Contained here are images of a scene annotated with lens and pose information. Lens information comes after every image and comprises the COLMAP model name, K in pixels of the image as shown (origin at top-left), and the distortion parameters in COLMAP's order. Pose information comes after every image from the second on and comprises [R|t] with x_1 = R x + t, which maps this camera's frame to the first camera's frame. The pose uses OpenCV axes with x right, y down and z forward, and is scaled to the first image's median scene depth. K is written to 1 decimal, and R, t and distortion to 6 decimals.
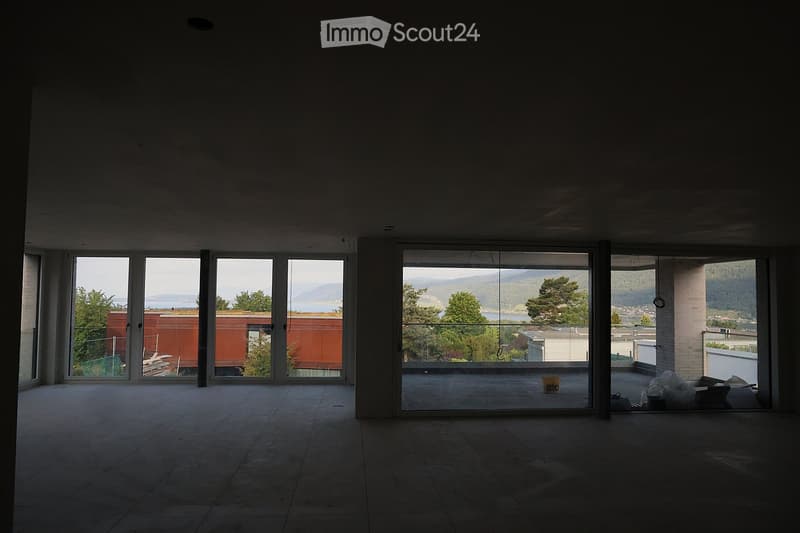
lens RADIAL K [[564.9, 0, 396.0], [0, 564.9, 271.1], [0, 0, 1]] dist [-0.067349, 0.028356]
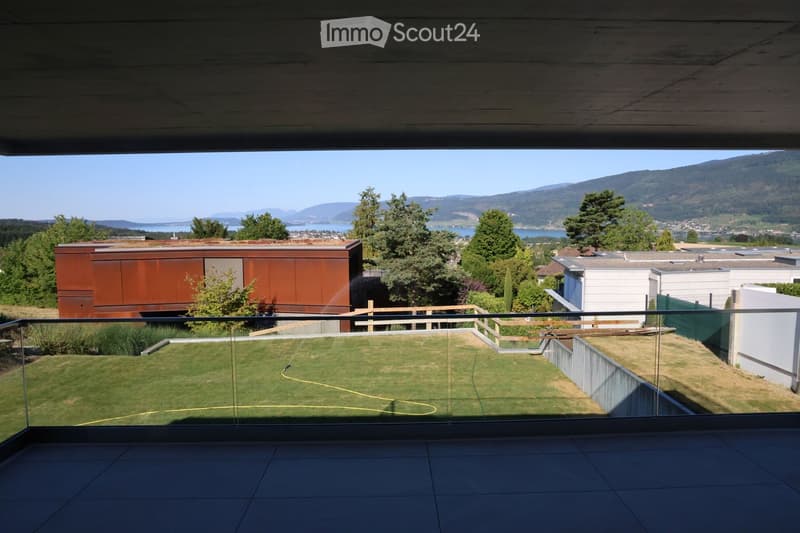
lens RADIAL K [[564.9, 0, 395.7], [0, 564.9, 259.7], [0, 0, 1]] dist [-0.067349, 0.028356]
pose [[0.997552, -0.014863, -0.068332, 0.027095], [0.023233, 0.992088, 0.123372, 0.002234], [0.065958, -0.124658, 0.990005, 0.104591]]
